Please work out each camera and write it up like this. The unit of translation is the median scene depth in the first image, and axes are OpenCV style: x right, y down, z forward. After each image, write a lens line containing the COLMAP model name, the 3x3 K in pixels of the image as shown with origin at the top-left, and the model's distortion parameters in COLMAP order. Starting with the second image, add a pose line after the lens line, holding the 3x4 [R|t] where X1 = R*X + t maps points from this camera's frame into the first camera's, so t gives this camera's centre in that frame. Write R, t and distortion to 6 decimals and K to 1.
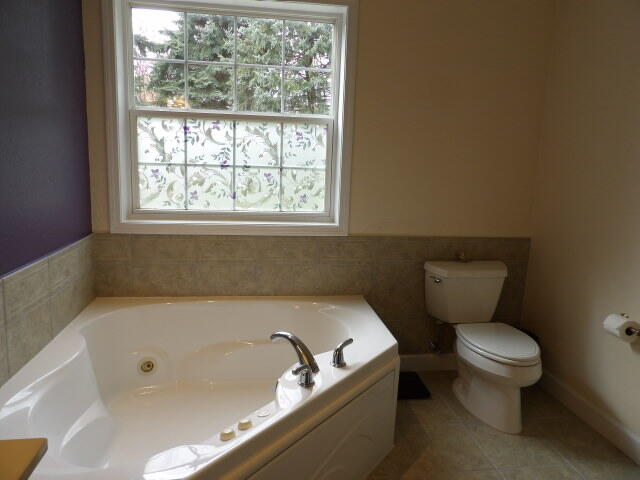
lens RADIAL K [[444.4, 0, 320.0], [0, 444.4, 240.0], [0, 0, 1]] dist [-0.030669, 0.001313]
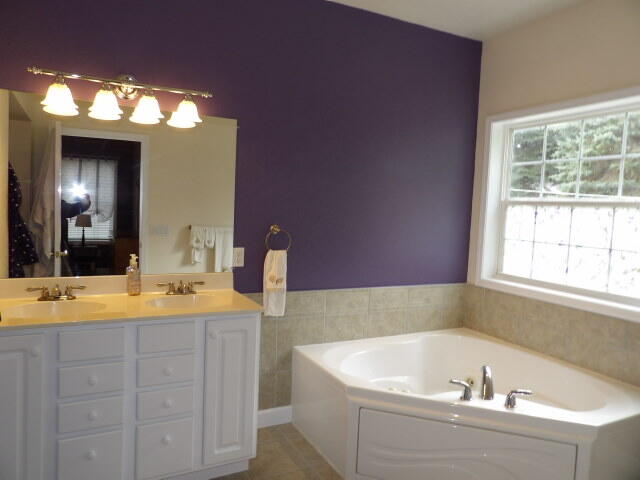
lens RADIAL K [[457.2, 0, 317.4], [0, 457.2, 237.5], [0, 0, 1]] dist [-0.050168, 0.063328]
pose [[0.326518, 0.040932, -0.944304, 0.715135], [-0.201185, 0.979178, -0.027122, -0.021815], [0.923531, 0.198836, 0.327954, 0.002617]]
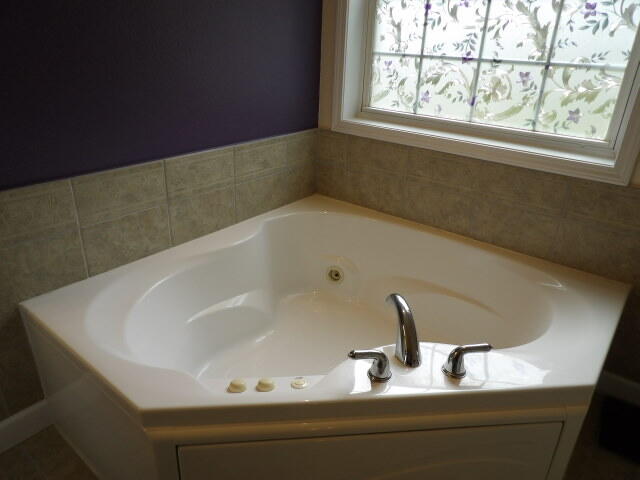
lens RADIAL K [[457.2, 0, 317.4], [0, 457.2, 237.5], [0, 0, 1]] dist [-0.050168, 0.063328]
pose [[0.683440, 0.285721, -0.671769, 0.211967], [-0.140009, 0.954443, 0.263508, -0.046434], [0.716455, -0.086038, 0.692308, 0.267993]]
